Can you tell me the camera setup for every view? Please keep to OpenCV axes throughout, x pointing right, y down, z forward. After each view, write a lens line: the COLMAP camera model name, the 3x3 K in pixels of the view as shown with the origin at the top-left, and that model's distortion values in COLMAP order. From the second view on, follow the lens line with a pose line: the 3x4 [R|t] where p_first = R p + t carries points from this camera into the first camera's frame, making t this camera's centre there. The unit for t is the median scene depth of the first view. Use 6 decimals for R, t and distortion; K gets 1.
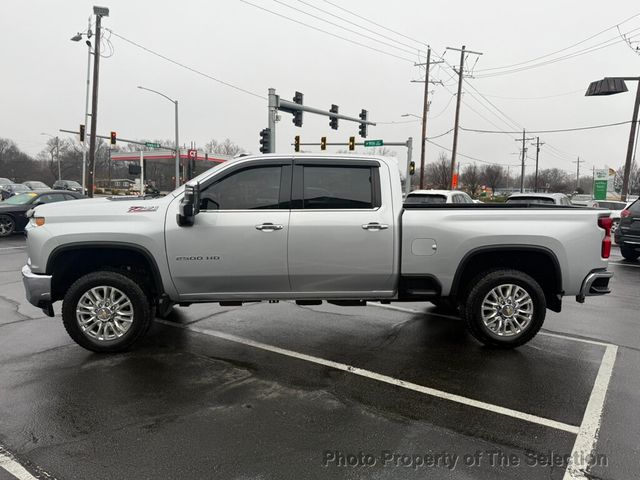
lens RADIAL K [[484.1, 0, 320.0], [0, 484.1, 240.0], [0, 0, 1]] dist [0.105572, -0.160500]
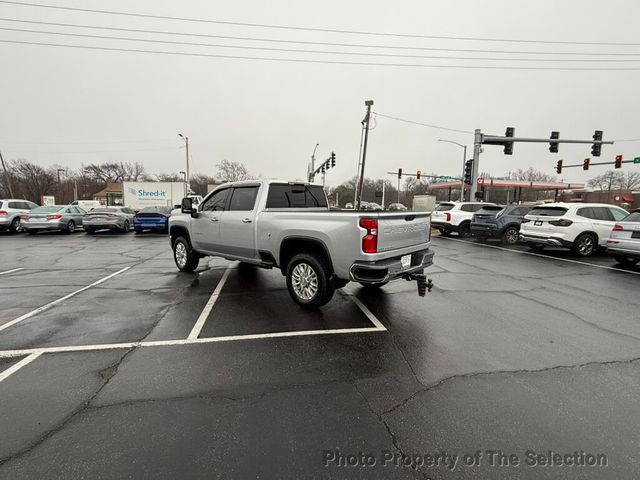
lens RADIAL K [[320.8, 0, 316.7], [0, 320.8, 241.0], [0, 0, 1]] dist [0.000163, -0.000283]
pose [[0.694587, 0.070637, -0.715932, 0.838888], [-0.069990, 0.997082, 0.030473, -0.006202], [0.715996, 0.028942, 0.697504, 0.279827]]
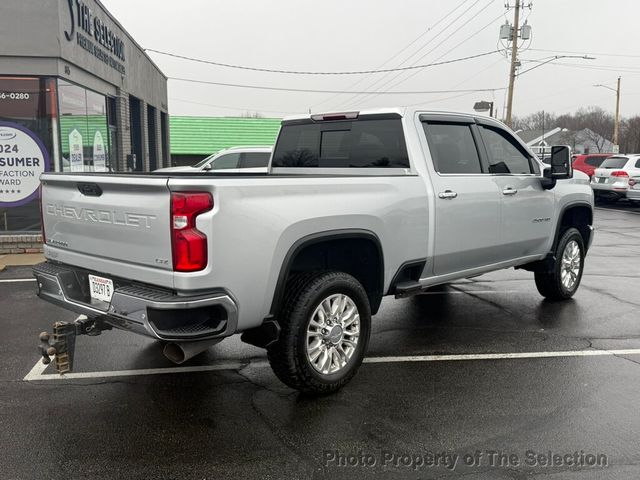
lens RADIAL K [[617.2, 0, 320.0], [0, 617.2, 240.0], [0, 0, 1]] dist [0.054838, -0.028392]
pose [[-0.725986, 0.072894, -0.683836, 0.721800], [-0.085547, 0.977071, 0.194973, -0.138069], [0.682368, 0.200048, -0.703103, 1.499658]]
